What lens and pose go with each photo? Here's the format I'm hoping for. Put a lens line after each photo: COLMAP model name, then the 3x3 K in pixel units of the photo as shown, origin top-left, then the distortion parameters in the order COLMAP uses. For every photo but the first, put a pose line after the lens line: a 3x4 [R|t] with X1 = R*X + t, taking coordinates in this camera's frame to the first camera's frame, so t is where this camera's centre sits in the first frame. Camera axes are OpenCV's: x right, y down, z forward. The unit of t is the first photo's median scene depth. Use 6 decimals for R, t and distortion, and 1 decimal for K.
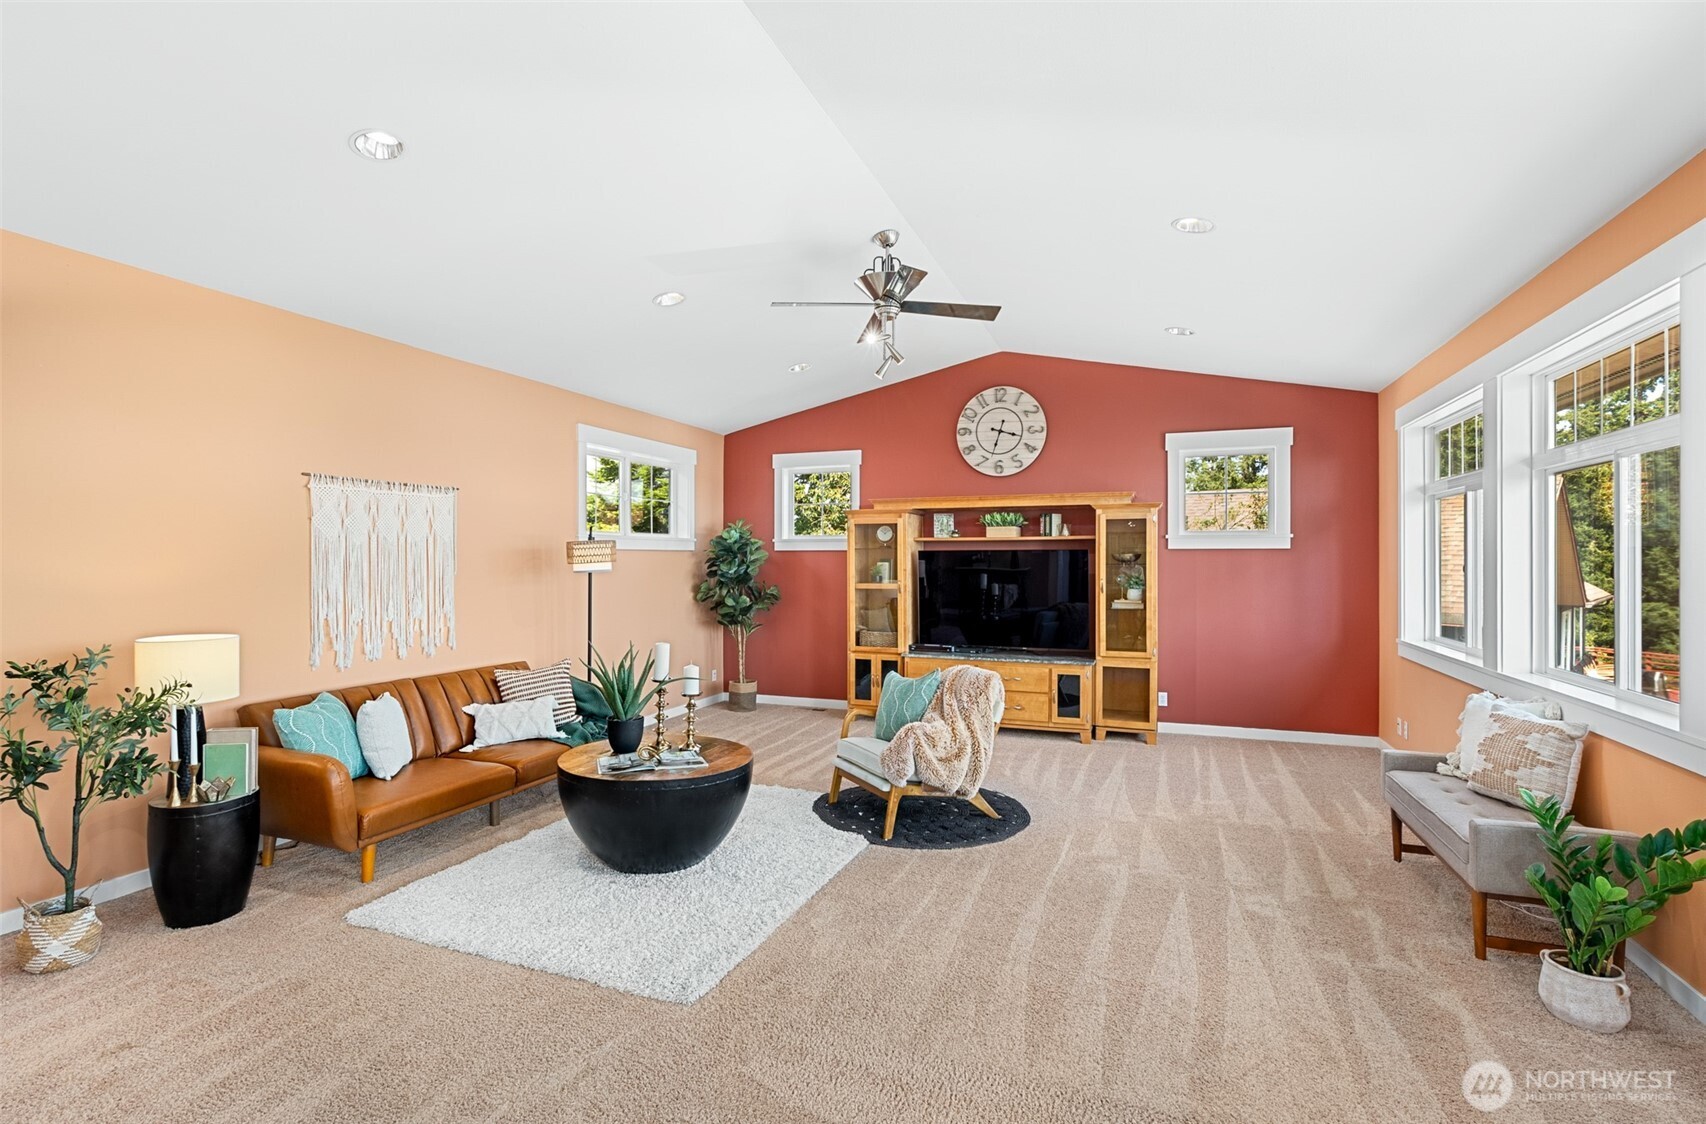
lens RADIAL K [[855.5, 0, 916.2], [0, 855.5, 548.9], [0, 0, 1]] dist [0.000000, 0.000032]
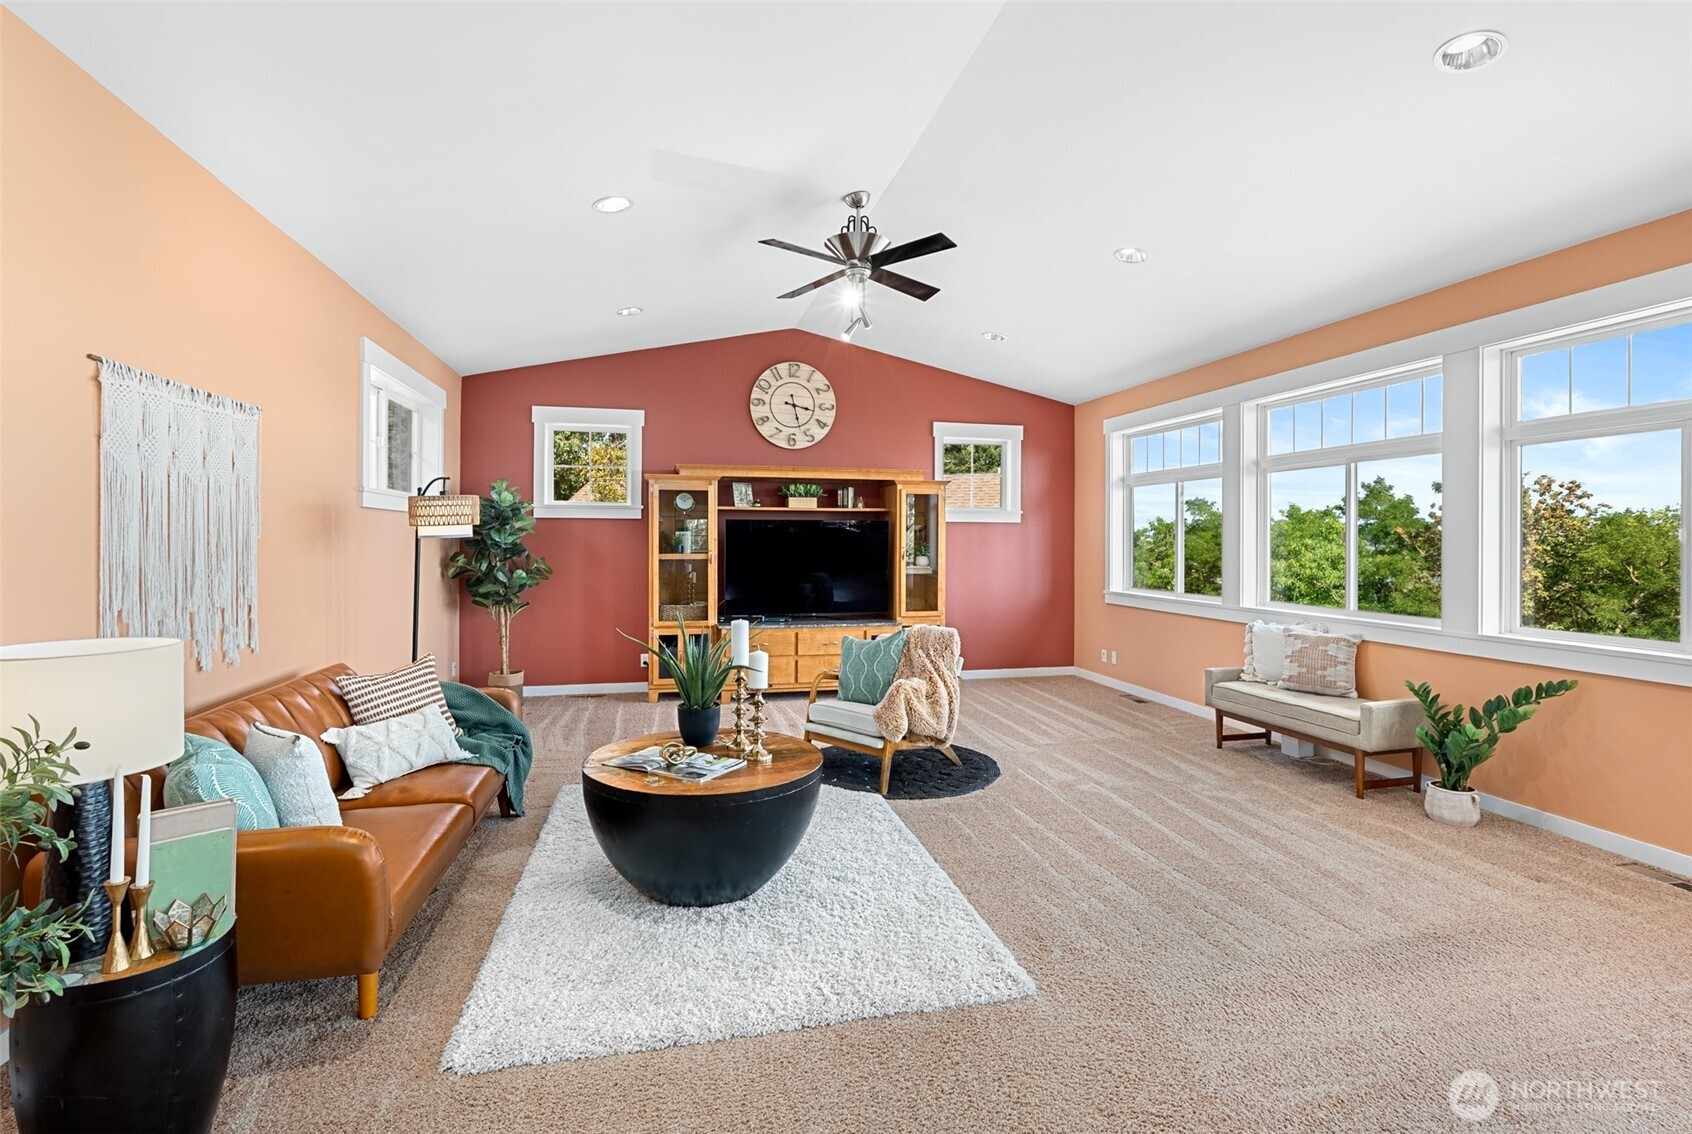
lens RADIAL K [[794.0, 0, 843.1], [0, 794.0, 530.9], [0, 0, 1]] dist [-0.002407, 0.000559]
pose [[0.813365, 0.009547, 0.581676, -0.419879], [-0.009115, 0.999952, -0.003667, 0.017376], [-0.581683, -0.002319, 0.813413, 0.190977]]
